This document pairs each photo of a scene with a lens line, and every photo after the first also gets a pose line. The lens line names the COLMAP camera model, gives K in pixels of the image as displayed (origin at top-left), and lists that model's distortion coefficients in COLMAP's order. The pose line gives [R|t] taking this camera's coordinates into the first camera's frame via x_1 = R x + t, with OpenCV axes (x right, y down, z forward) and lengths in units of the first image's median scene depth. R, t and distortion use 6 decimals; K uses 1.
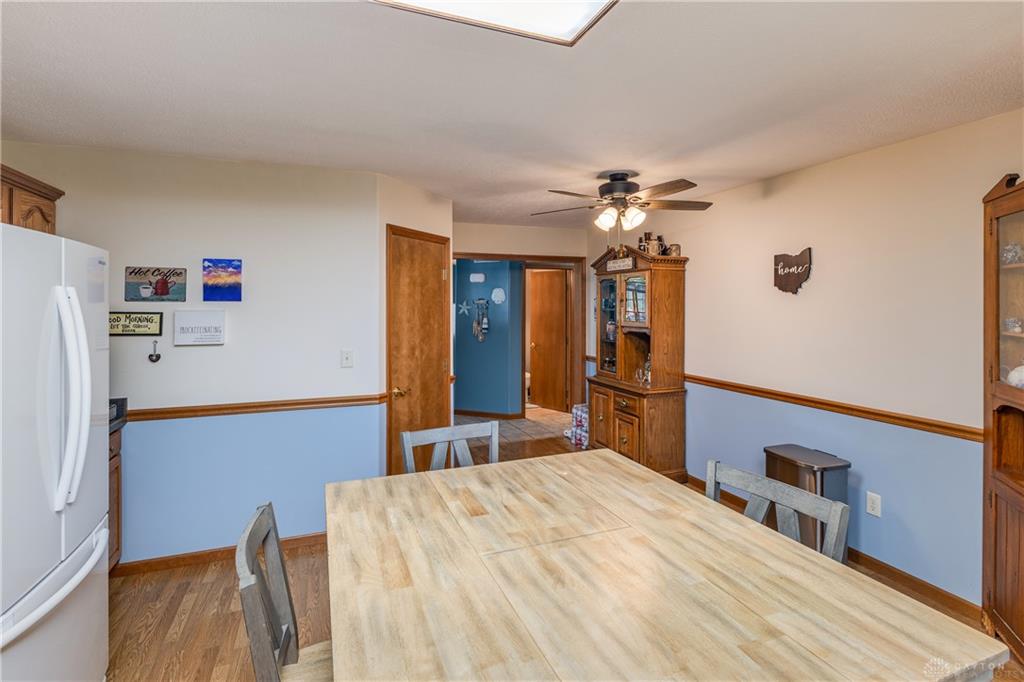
lens RADIAL K [[497.9, 0, 514.9], [0, 497.9, 302.6], [0, 0, 1]] dist [-0.001446, -0.000265]
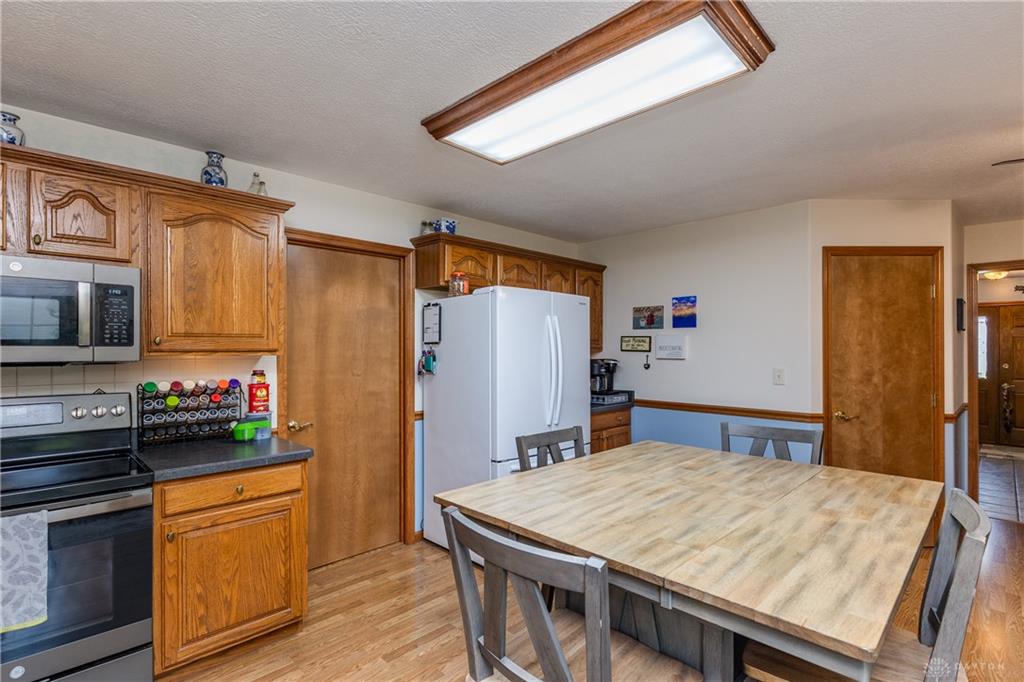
lens RADIAL K [[488.0, 0, 512.0], [0, 488.0, 341.0], [0, 0, 1]] dist [0.000288, -0.000054]
pose [[0.402747, -0.012644, -0.915224, 0.467277], [0.002778, 0.999917, -0.012592, 0.051846], [0.915307, 0.002529, 0.402748, 0.027139]]
